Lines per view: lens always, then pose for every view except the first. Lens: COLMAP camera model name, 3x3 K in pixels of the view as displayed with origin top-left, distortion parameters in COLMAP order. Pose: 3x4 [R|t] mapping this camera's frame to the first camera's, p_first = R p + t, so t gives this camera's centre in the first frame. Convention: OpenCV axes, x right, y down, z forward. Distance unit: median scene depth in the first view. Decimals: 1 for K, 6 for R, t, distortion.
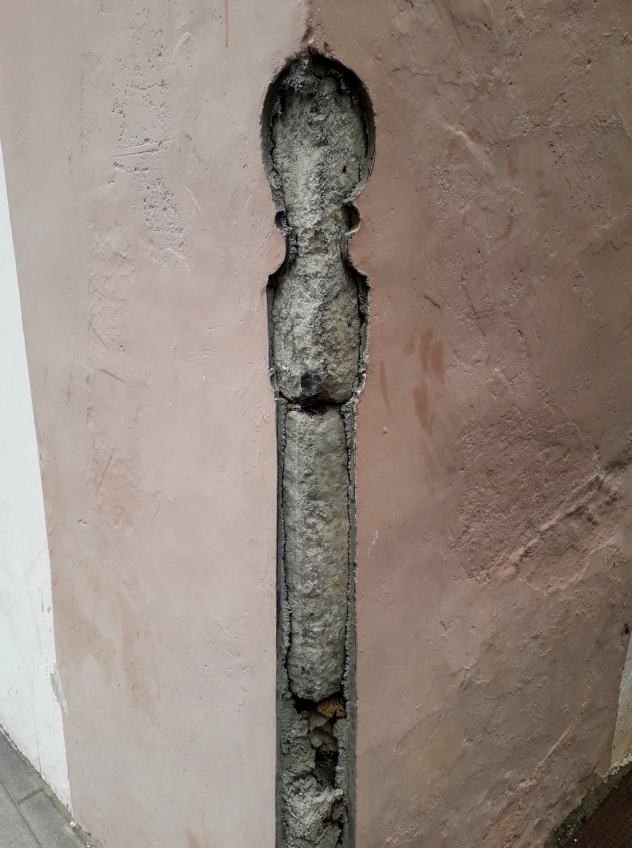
lens RADIAL K [[712.9, 0, 317.3], [0, 712.9, 416.3], [0, 0, 1]] dist [0.190221, -0.405098]
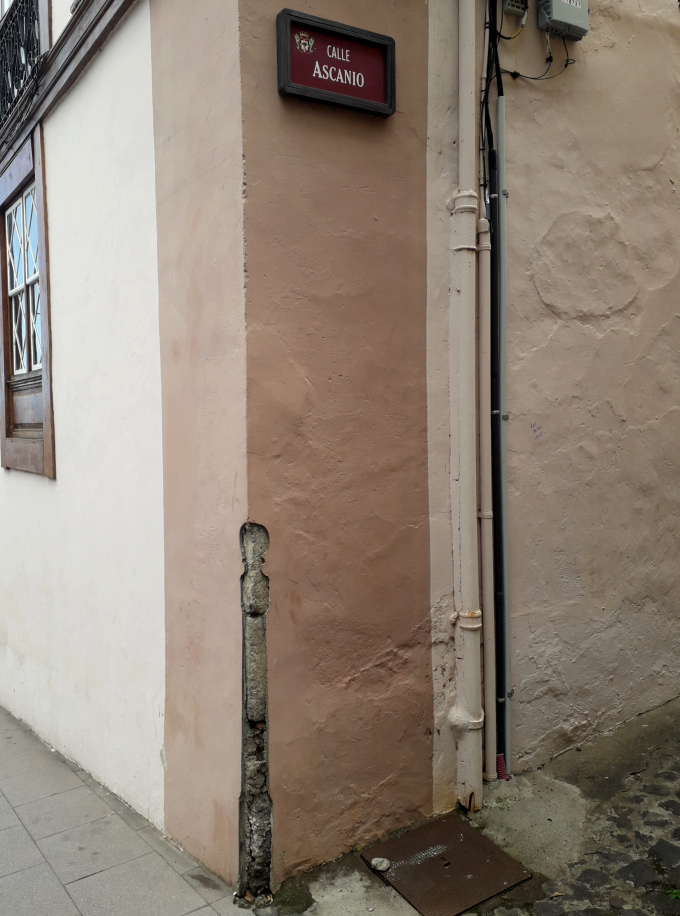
lens RADIAL K [[770.1, 0, 341.4], [0, 770.1, 449.7], [0, 0, 1]] dist [0.190221, -0.405098]
pose [[0.991907, -0.000933, -0.126962, 0.758000], [-0.028720, 0.972403, -0.231531, 0.055490], [0.123675, 0.233304, 0.964507, -2.283339]]
